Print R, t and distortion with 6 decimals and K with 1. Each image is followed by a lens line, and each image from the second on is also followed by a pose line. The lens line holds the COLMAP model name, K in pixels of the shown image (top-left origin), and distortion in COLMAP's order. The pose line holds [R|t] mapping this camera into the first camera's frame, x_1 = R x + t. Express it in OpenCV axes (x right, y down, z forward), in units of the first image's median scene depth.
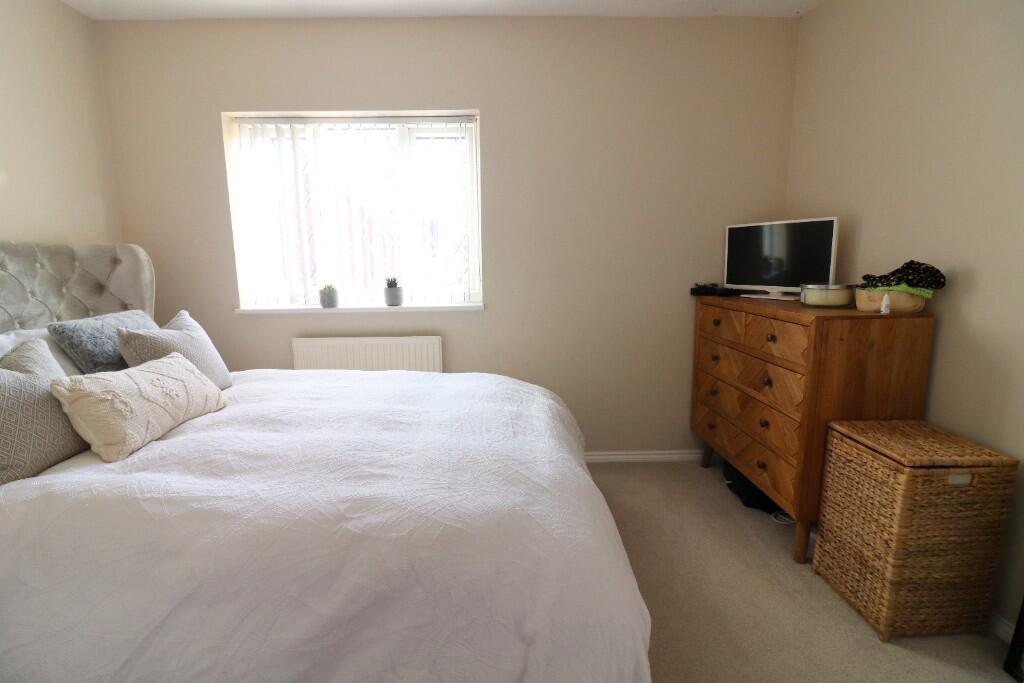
lens RADIAL K [[477.1, 0, 506.7], [0, 477.1, 336.8], [0, 0, 1]] dist [0.001624, -0.015441]
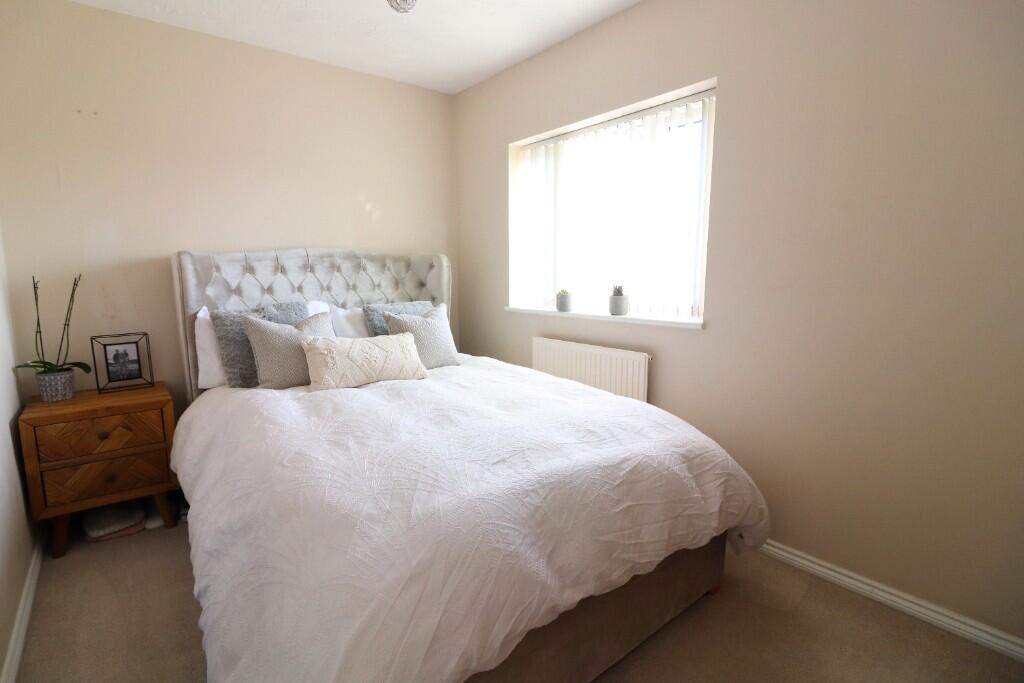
lens RADIAL K [[481.3, 0, 512.0], [0, 481.3, 341.5], [0, 0, 1]] dist [0.016216, -0.015235]
pose [[0.604726, 0.124106, -0.786705, 0.484953], [-0.130595, 0.989866, 0.055770, -0.048416], [0.785654, 0.069014, 0.614805, 0.312257]]
